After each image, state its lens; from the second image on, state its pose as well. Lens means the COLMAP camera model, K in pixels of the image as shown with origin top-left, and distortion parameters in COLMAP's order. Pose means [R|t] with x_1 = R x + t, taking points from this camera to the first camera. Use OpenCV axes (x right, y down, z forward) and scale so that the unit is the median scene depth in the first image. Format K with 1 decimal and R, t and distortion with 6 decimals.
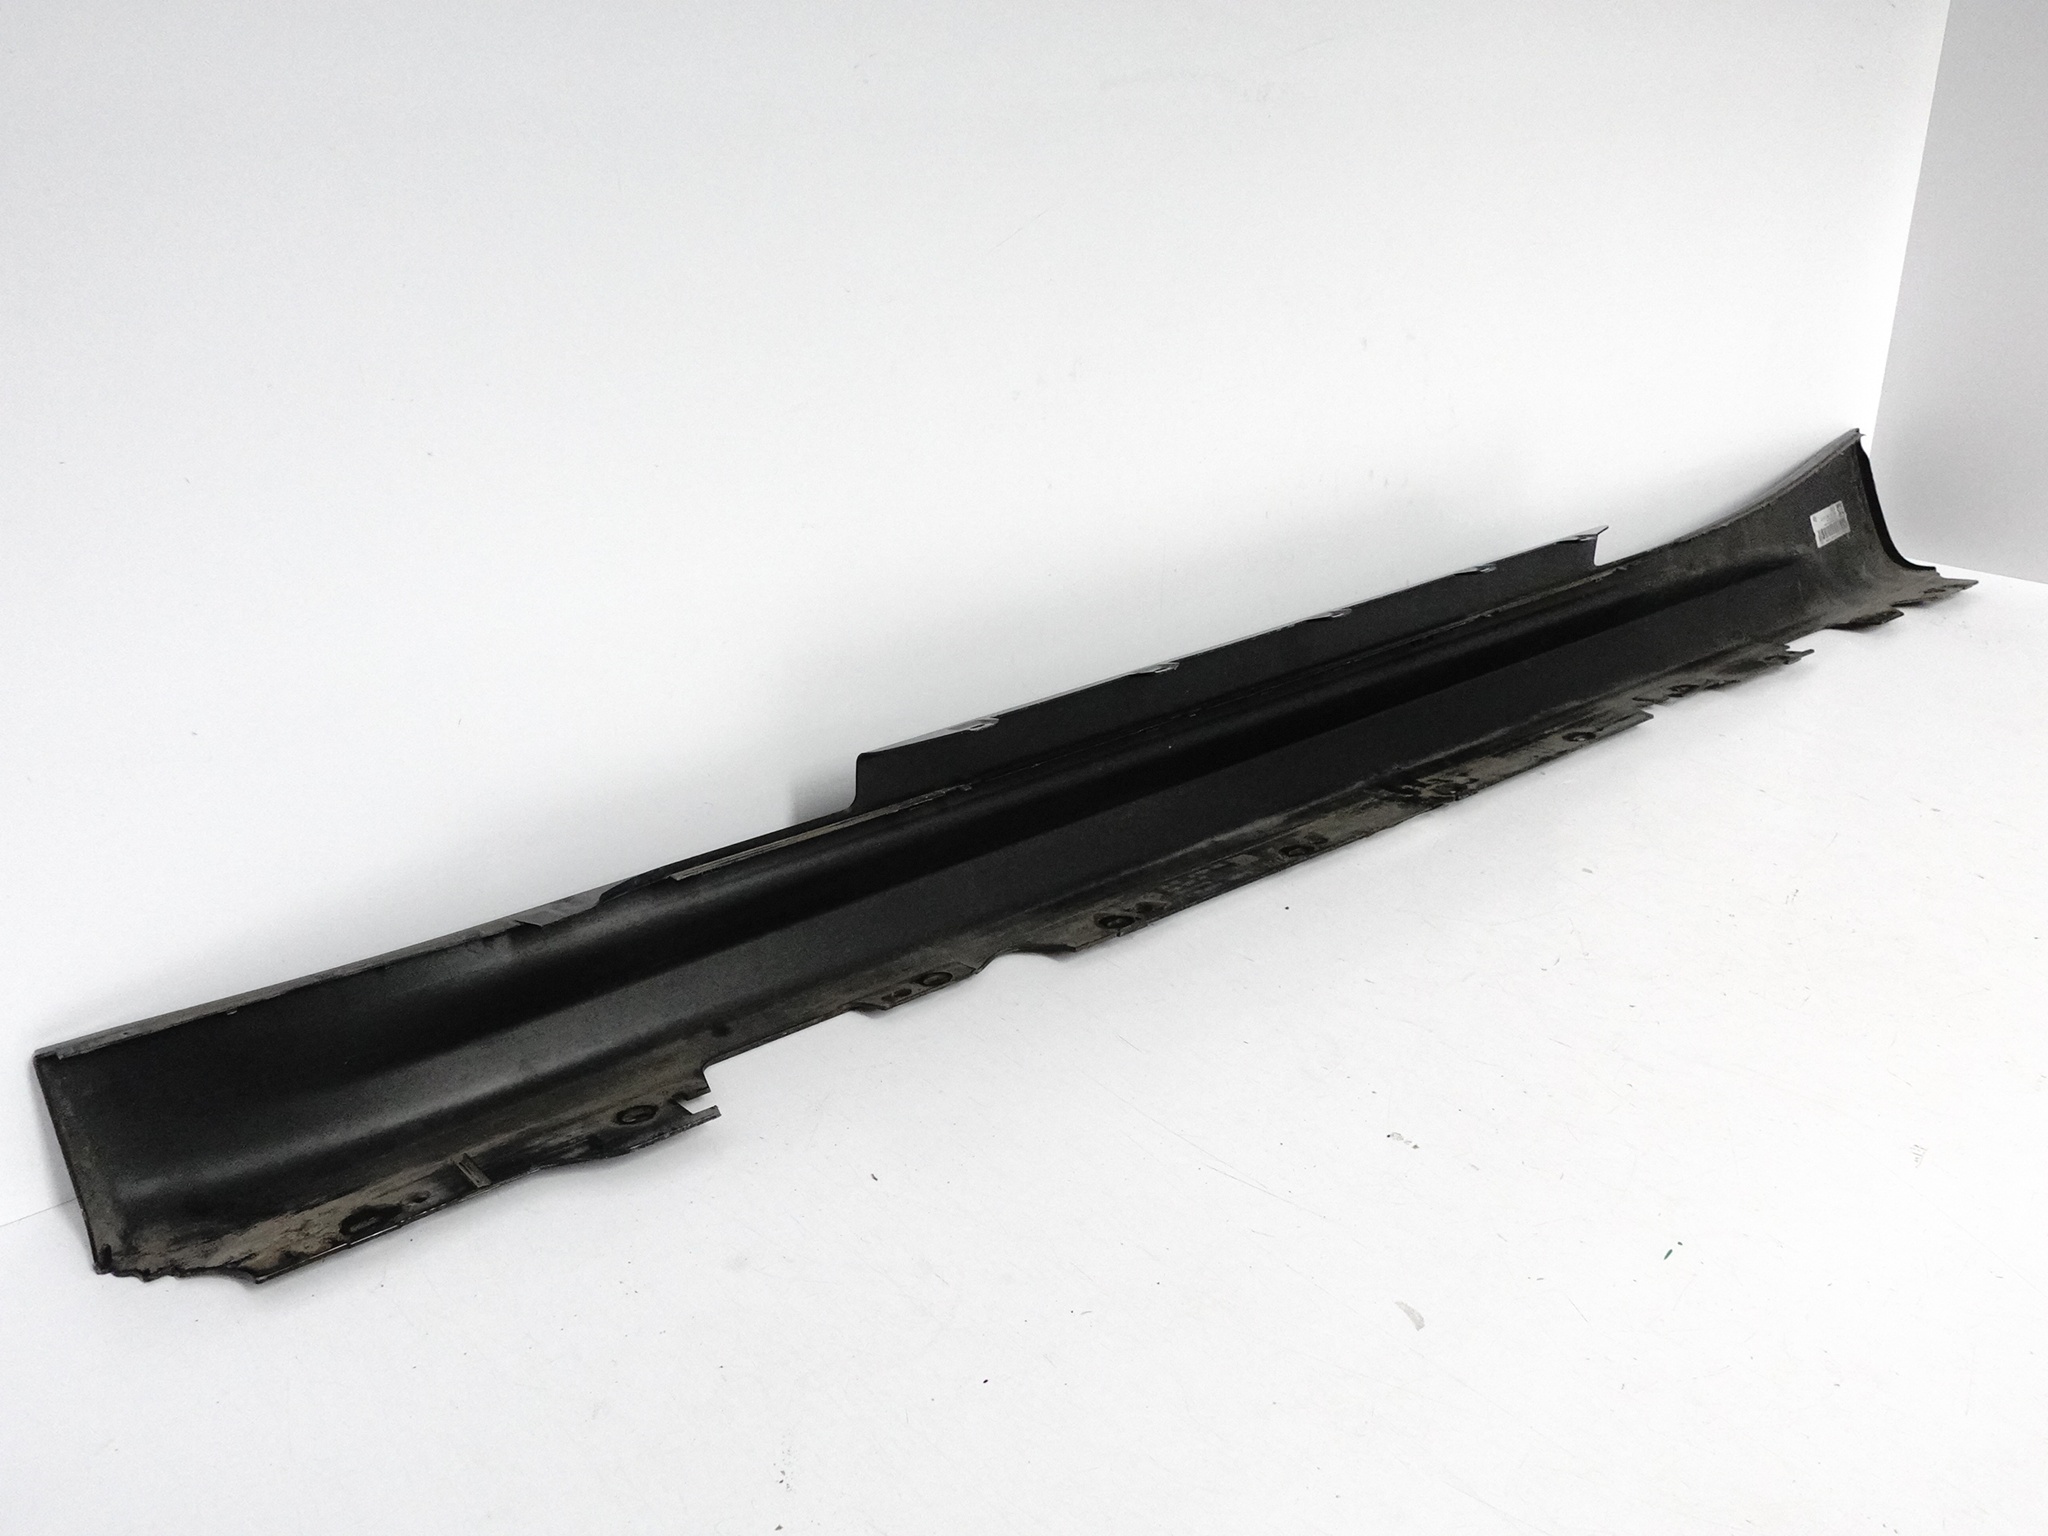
lens RADIAL K [[1444.8, 0, 1026.7], [0, 1444.8, 763.1], [0, 0, 1]] dist [0.025748, 0.000527]
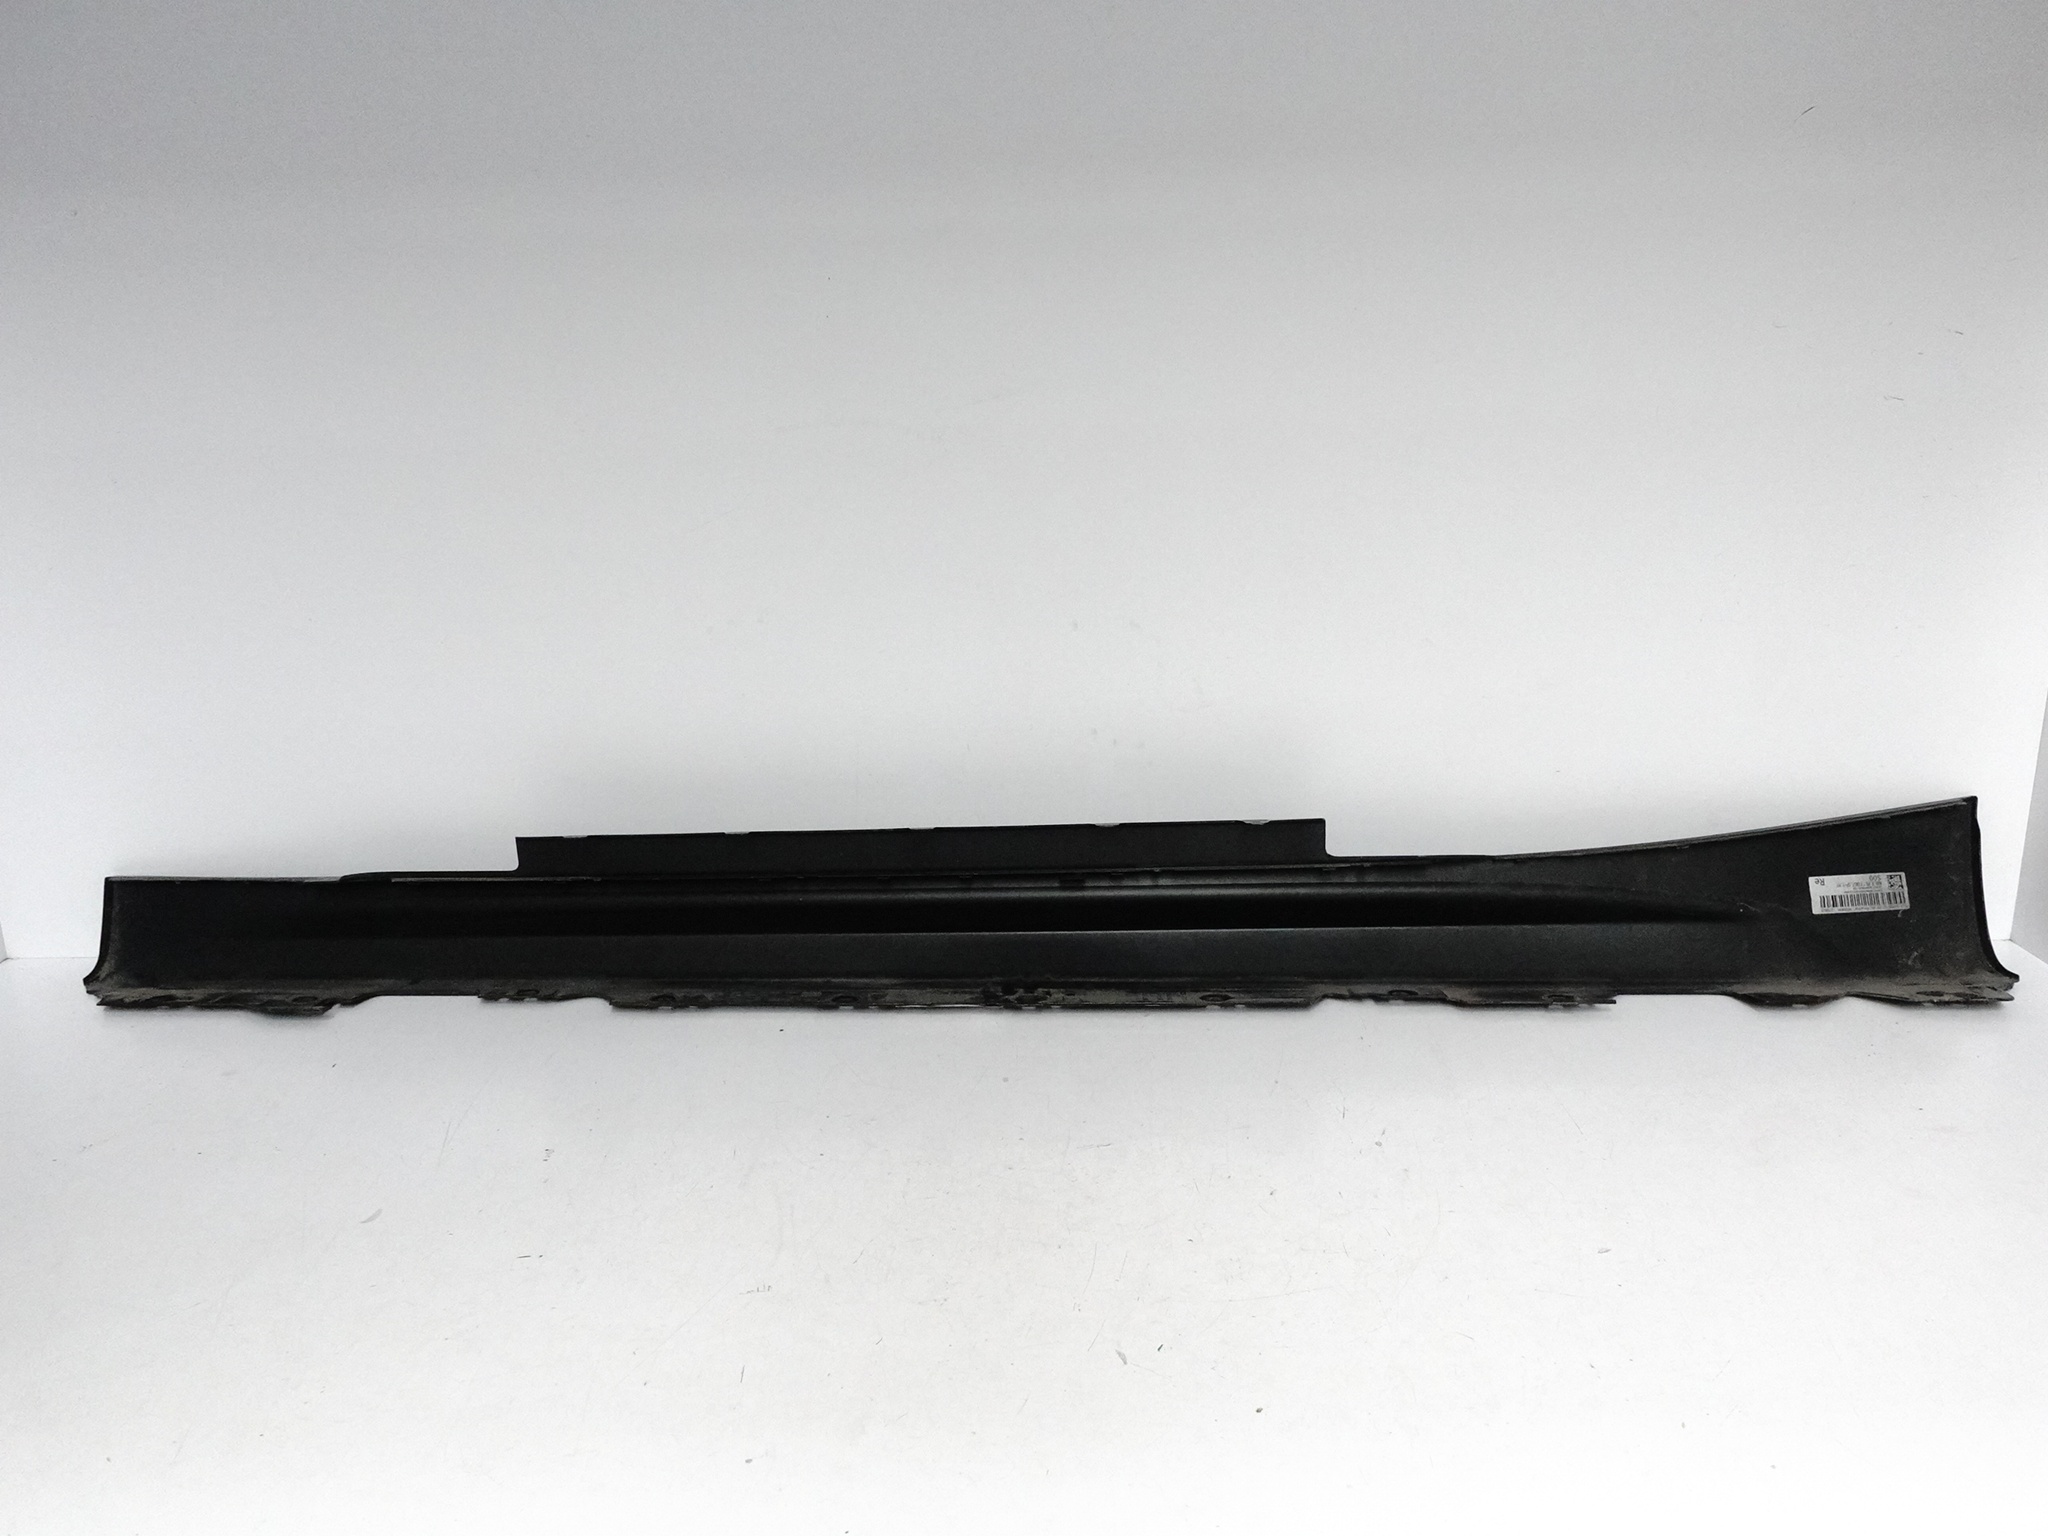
lens RADIAL K [[1444.8, 0, 1030.4], [0, 1444.8, 758.7], [0, 0, 1]] dist [0.025748, 0.000527]
pose [[0.789473, 0.175646, -0.588116, 1.104338], [-0.244389, 0.968905, -0.038690, -0.146719], [0.563033, 0.174273, 0.807851, 0.014103]]
